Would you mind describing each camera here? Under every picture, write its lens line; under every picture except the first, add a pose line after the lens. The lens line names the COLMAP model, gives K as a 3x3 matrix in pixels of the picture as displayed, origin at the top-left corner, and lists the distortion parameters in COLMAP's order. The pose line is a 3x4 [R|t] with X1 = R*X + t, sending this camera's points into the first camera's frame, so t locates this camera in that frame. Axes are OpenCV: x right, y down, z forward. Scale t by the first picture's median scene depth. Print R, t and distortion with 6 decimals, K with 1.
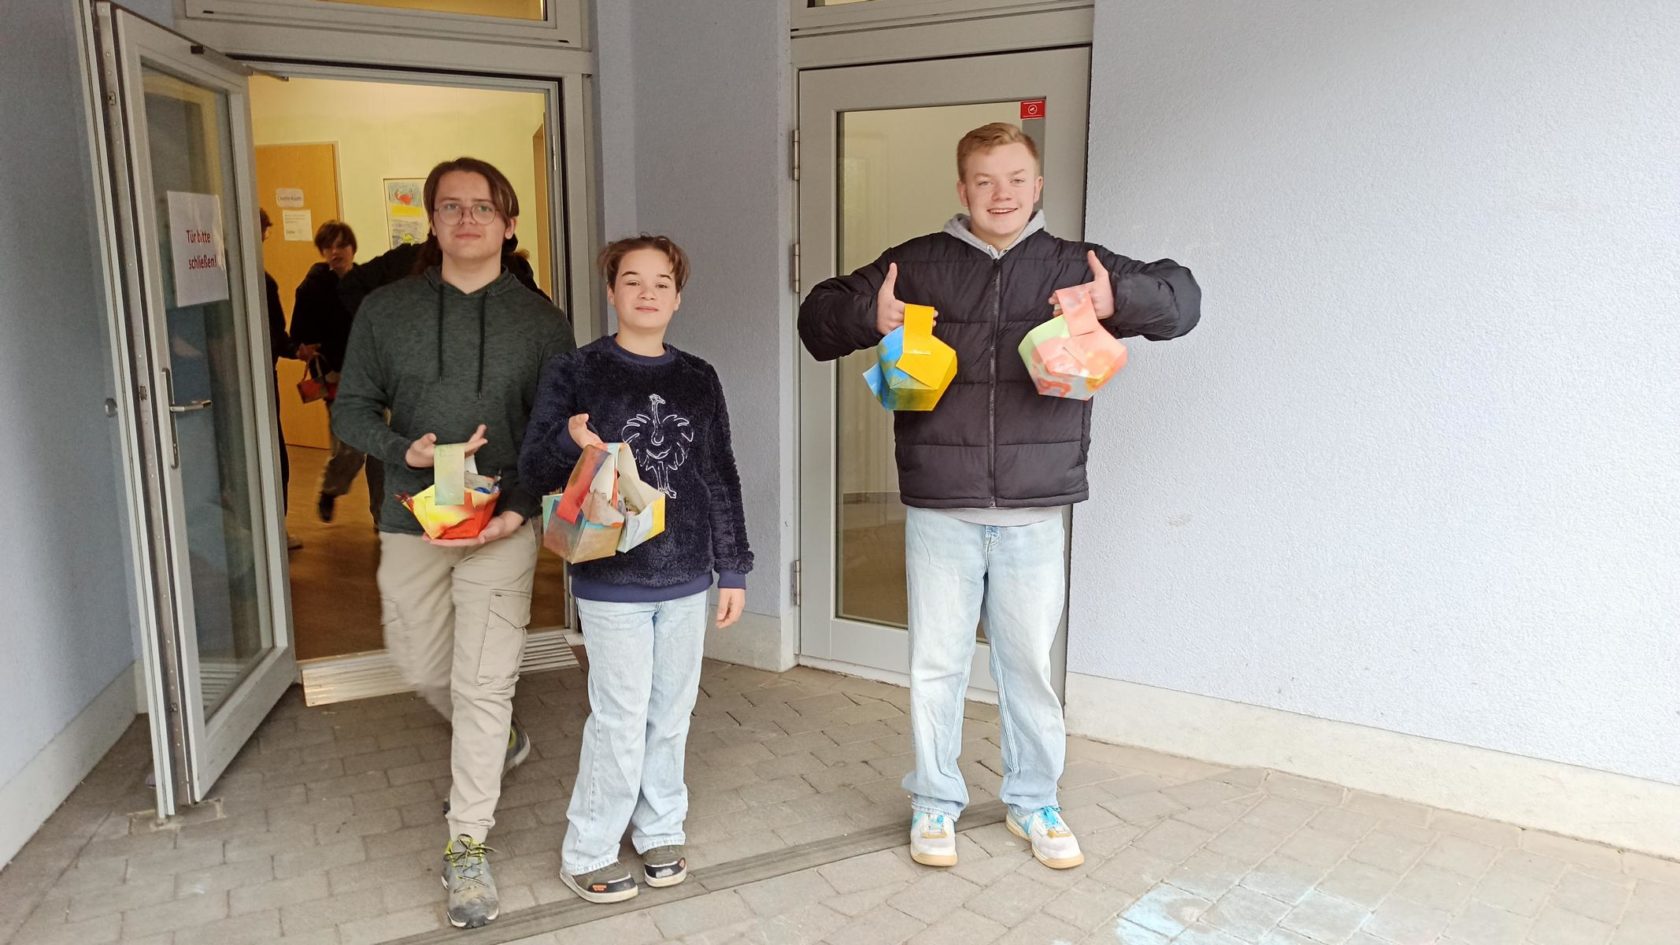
lens RADIAL K [[1249.4, 0, 844.1], [0, 1249.4, 476.5], [0, 0, 1]] dist [0.042181, -0.028668]
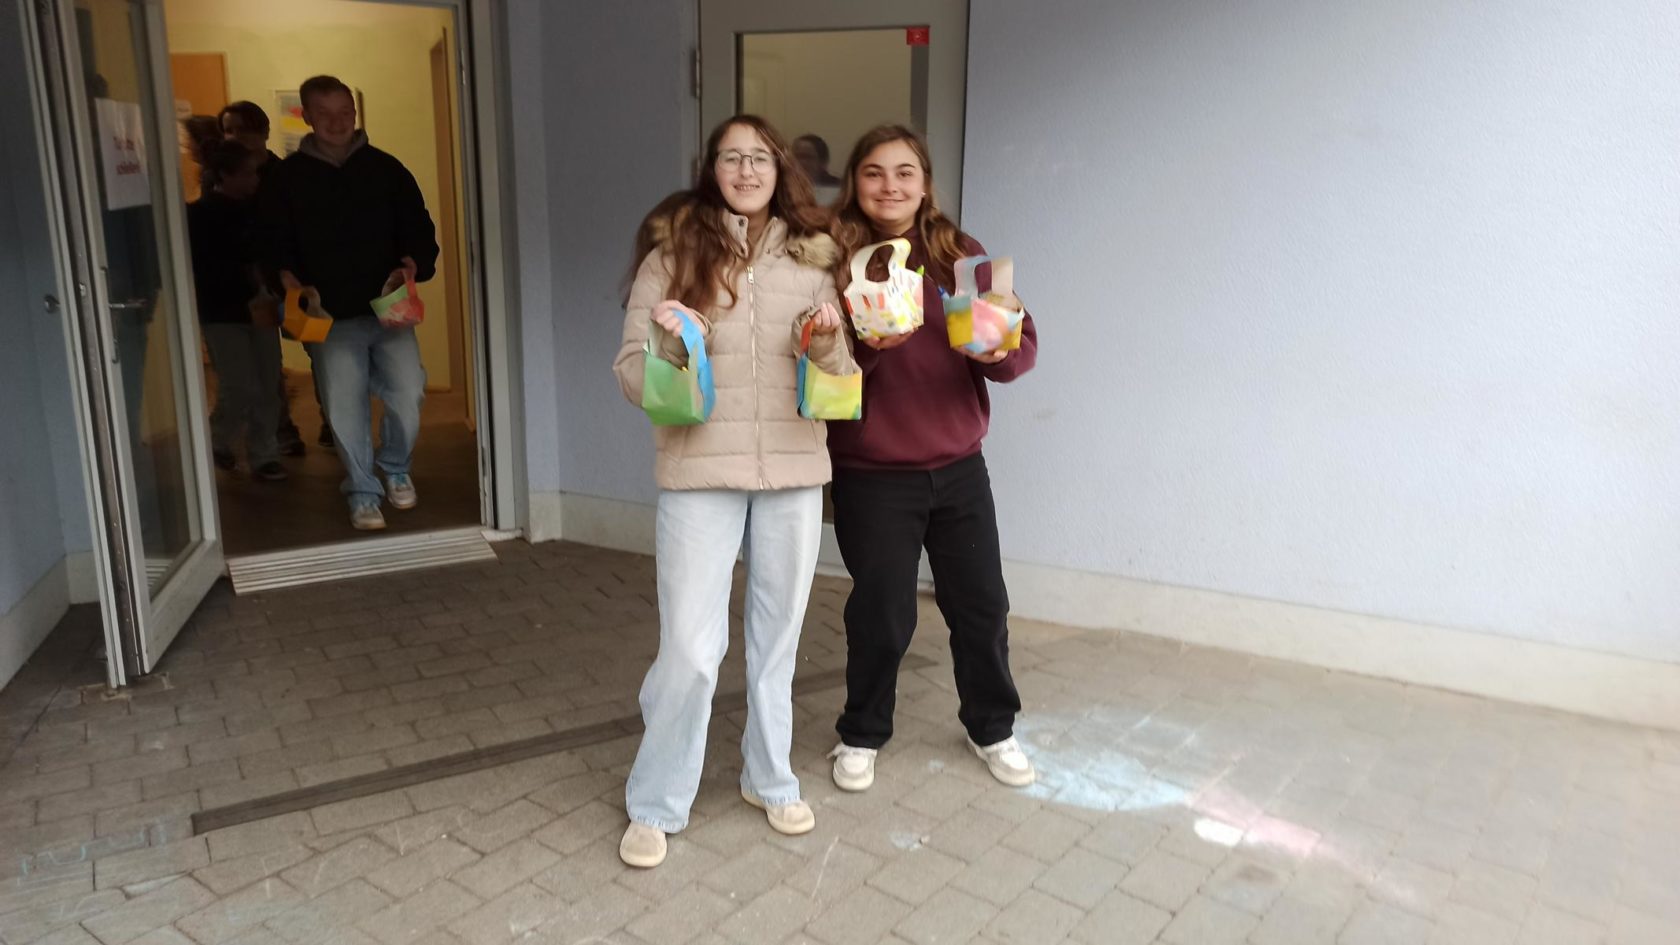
lens RADIAL K [[1249.4, 0, 849.7], [0, 1249.4, 469.1], [0, 0, 1]] dist [0.042181, -0.028668]
pose [[0.996536, -0.008292, 0.082748, -0.001111], [0.003852, 0.998551, 0.053678, 0.027922], [-0.083073, -0.053173, 0.995124, -0.116981]]
